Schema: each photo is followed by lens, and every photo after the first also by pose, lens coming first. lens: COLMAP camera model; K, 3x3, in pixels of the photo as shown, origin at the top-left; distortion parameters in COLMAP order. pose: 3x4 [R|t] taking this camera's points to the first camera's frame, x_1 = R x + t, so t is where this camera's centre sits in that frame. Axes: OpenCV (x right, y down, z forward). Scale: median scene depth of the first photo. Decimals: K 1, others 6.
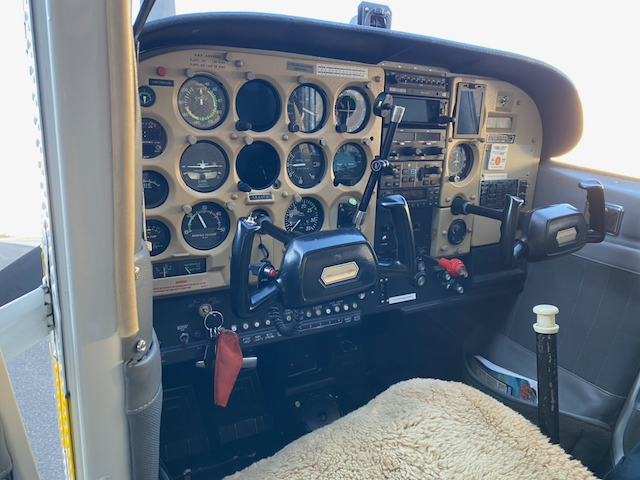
lens RADIAL K [[484.0, 0, 316.0], [0, 484.0, 237.4], [0, 0, 1]] dist [0.041262, -0.061122]
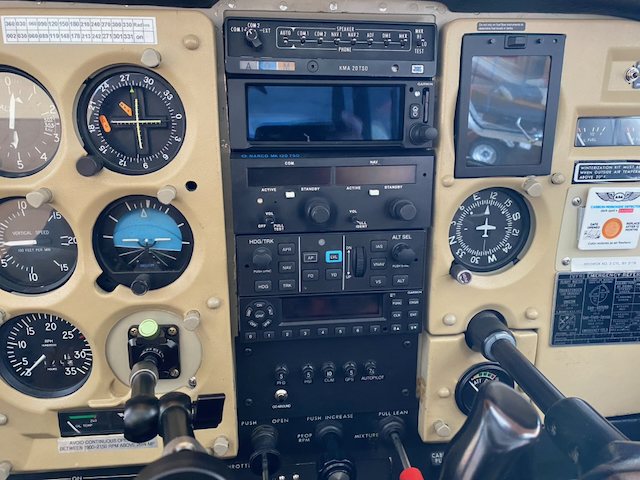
lens RADIAL K [[484.0, 0, 316.0], [0, 484.0, 237.4], [0, 0, 1]] dist [0.041262, -0.061122]
pose [[0.906658, 0.064254, -0.416944, 0.418328], [-0.064028, 0.997842, 0.014545, -0.182535], [0.416979, 0.013508, 0.908816, 0.704536]]
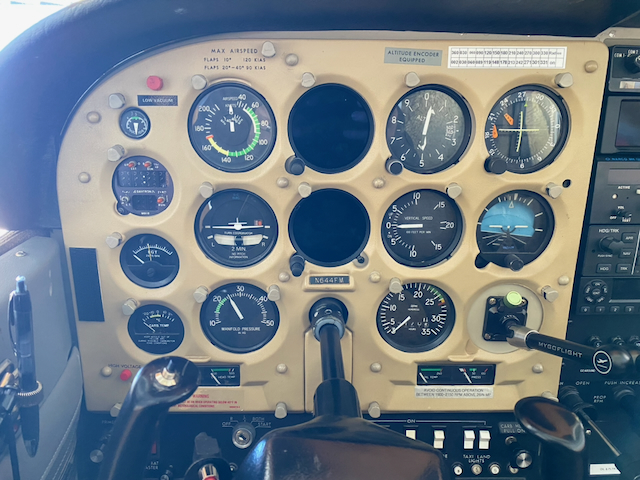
lens RADIAL K [[474.0, 0, 314.0], [0, 474.0, 229.1], [0, 0, 1]] dist [0.057538, -0.062132]
pose [[0.875147, 0.096242, -0.474190, 0.134008], [-0.091831, 0.995244, 0.032516, -0.156397], [0.475064, 0.015089, 0.879822, 0.455160]]
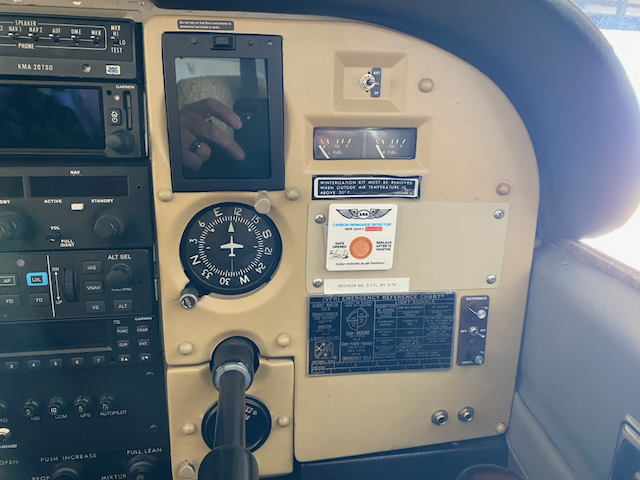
lens RADIAL K [[484.0, 0, 316.0], [0, 484.0, 237.4], [0, 0, 1]] dist [0.041262, -0.061122]
pose [[0.925521, 0.061217, -0.373716, 0.621796], [-0.068875, 0.997600, -0.007158, -0.208429], [0.372381, 0.032365, 0.927515, 0.846541]]
